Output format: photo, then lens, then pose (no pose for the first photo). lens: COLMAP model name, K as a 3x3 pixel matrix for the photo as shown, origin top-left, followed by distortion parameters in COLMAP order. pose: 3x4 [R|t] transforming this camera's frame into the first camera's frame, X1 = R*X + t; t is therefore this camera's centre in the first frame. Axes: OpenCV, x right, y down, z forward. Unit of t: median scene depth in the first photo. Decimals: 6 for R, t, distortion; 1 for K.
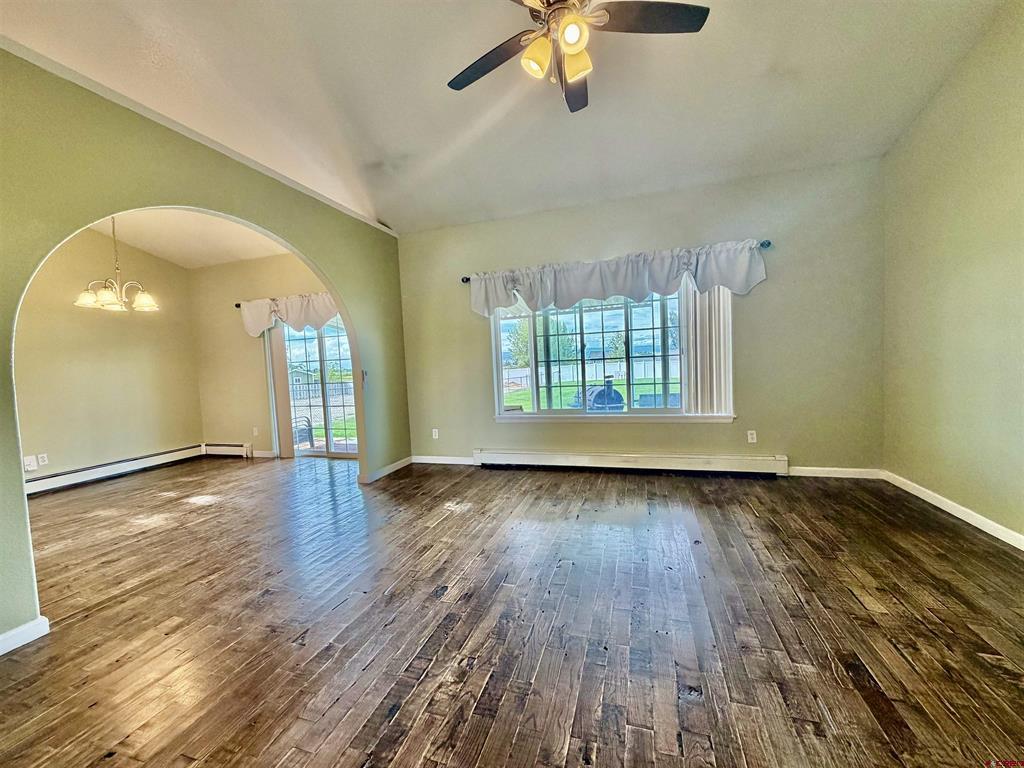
lens RADIAL K [[408.3, 0, 512.5], [0, 408.3, 381.9], [0, 0, 1]] dist [-0.003543, -0.000242]
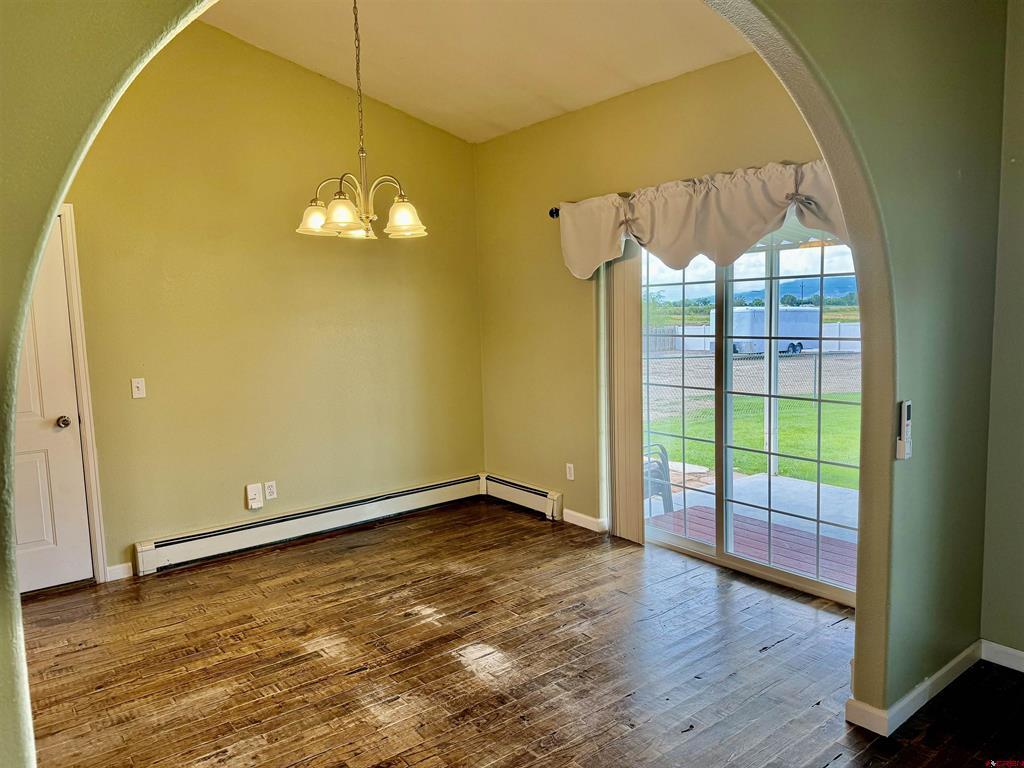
lens RADIAL K [[724.4, 0, 506.2], [0, 724.4, 381.1], [0, 0, 1]] dist [0.004496, -0.029501]
pose [[0.820036, 0.086391, -0.565753, -0.331549], [-0.045650, 0.995265, 0.085810, -0.090795], [0.570488, -0.044541, 0.820097, 0.388546]]
